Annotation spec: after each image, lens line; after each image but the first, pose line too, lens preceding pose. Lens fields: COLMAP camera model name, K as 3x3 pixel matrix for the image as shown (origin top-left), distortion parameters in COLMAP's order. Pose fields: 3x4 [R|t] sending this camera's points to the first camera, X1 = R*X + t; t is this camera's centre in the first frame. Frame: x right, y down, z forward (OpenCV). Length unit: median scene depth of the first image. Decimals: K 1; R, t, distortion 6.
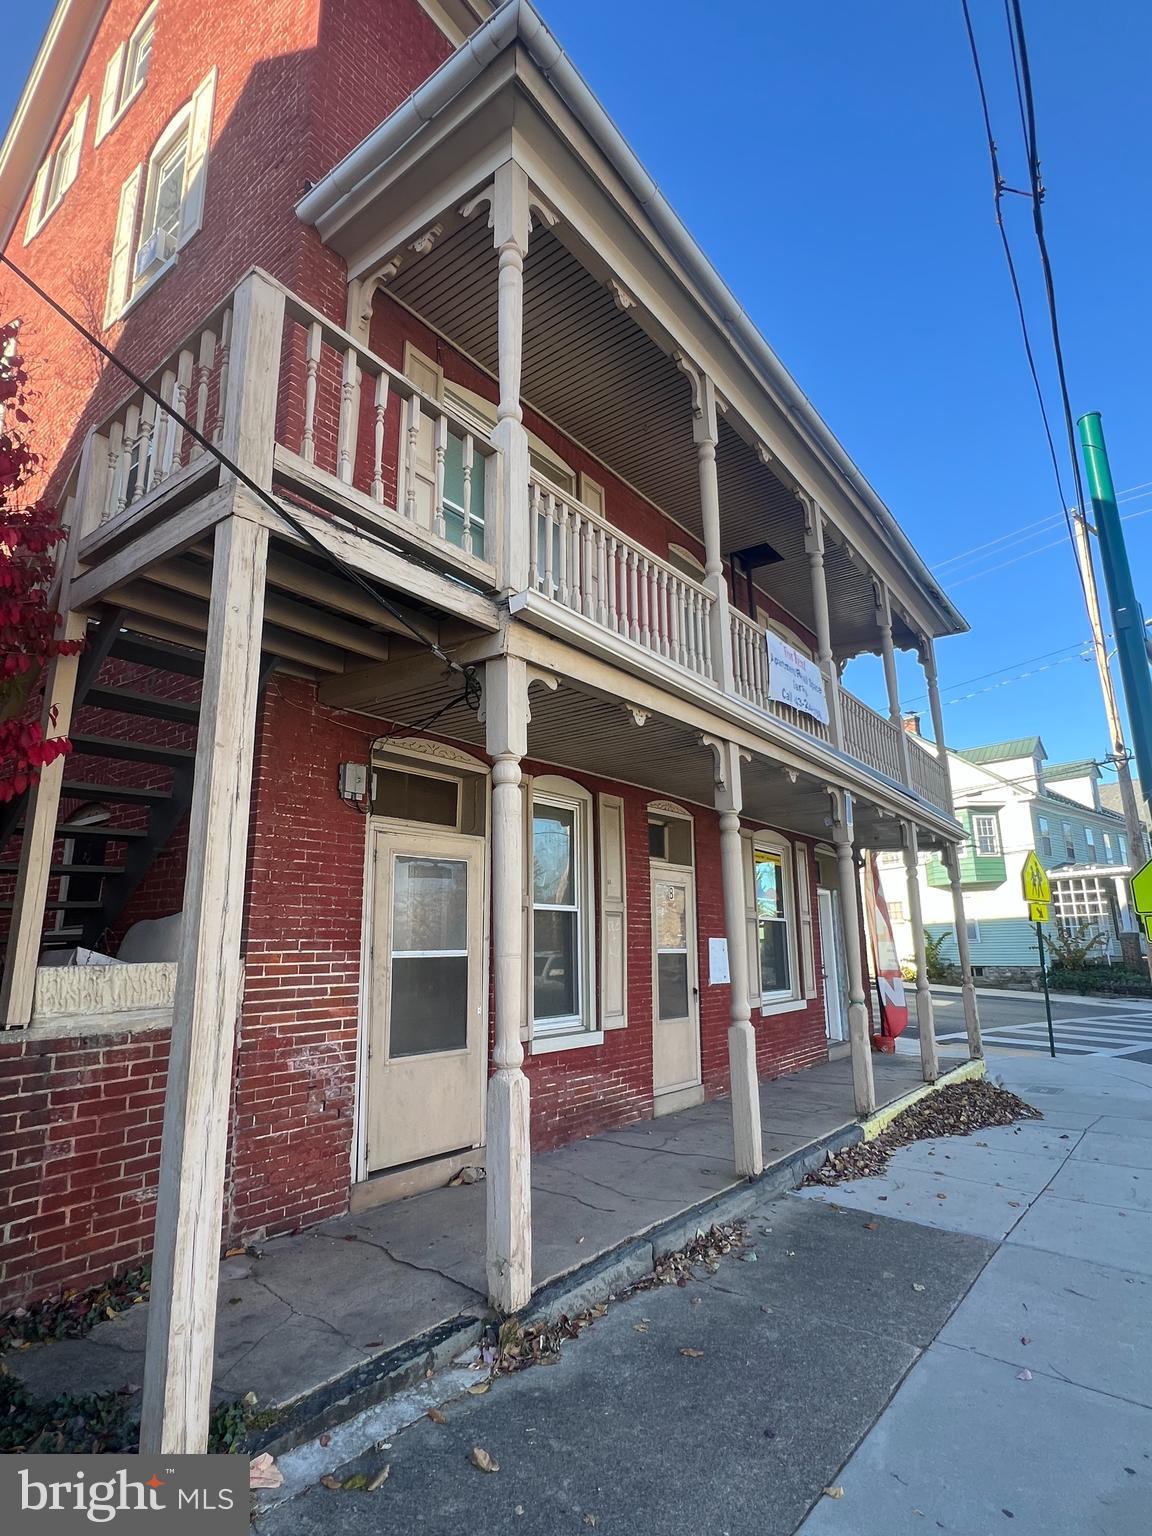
lens RADIAL K [[790.7, 0, 561.2], [0, 790.7, 778.3], [0, 0, 1]] dist [-0.009241, -0.000028]
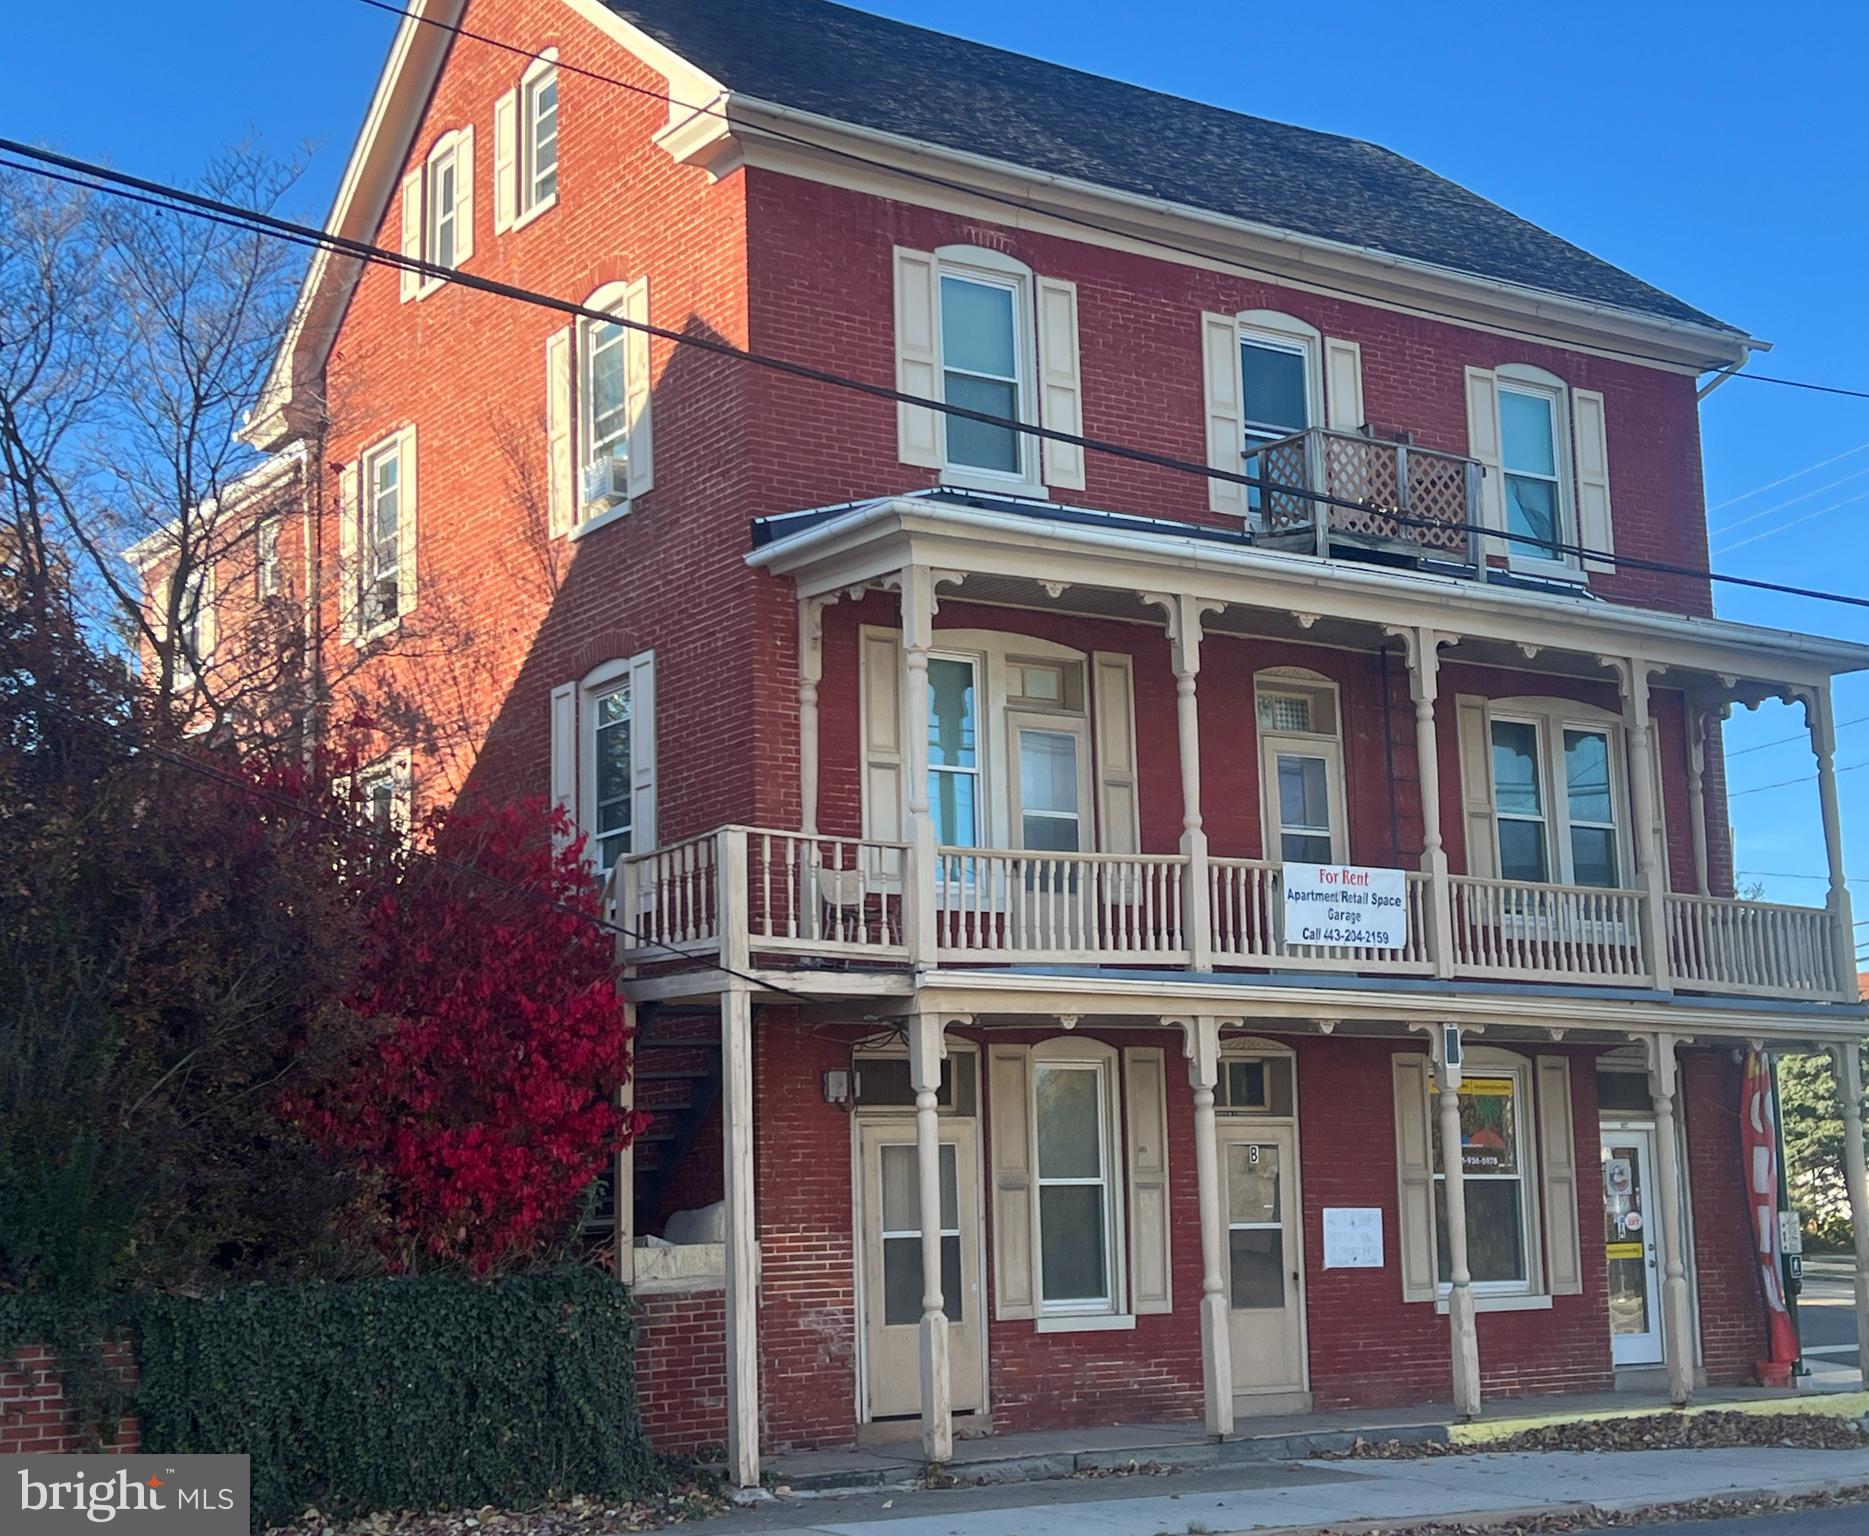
lens RADIAL K [[2623.6, 0, 938.5], [0, 2623.6, 767.1], [0, 0, 1]] dist [0.066910, 0.000000]
pose [[0.950440, -0.070854, -0.302728, 1.147849], [0.083840, 0.996025, 0.030099, -0.602561], [0.299392, -0.053988, 0.952602, -2.762501]]
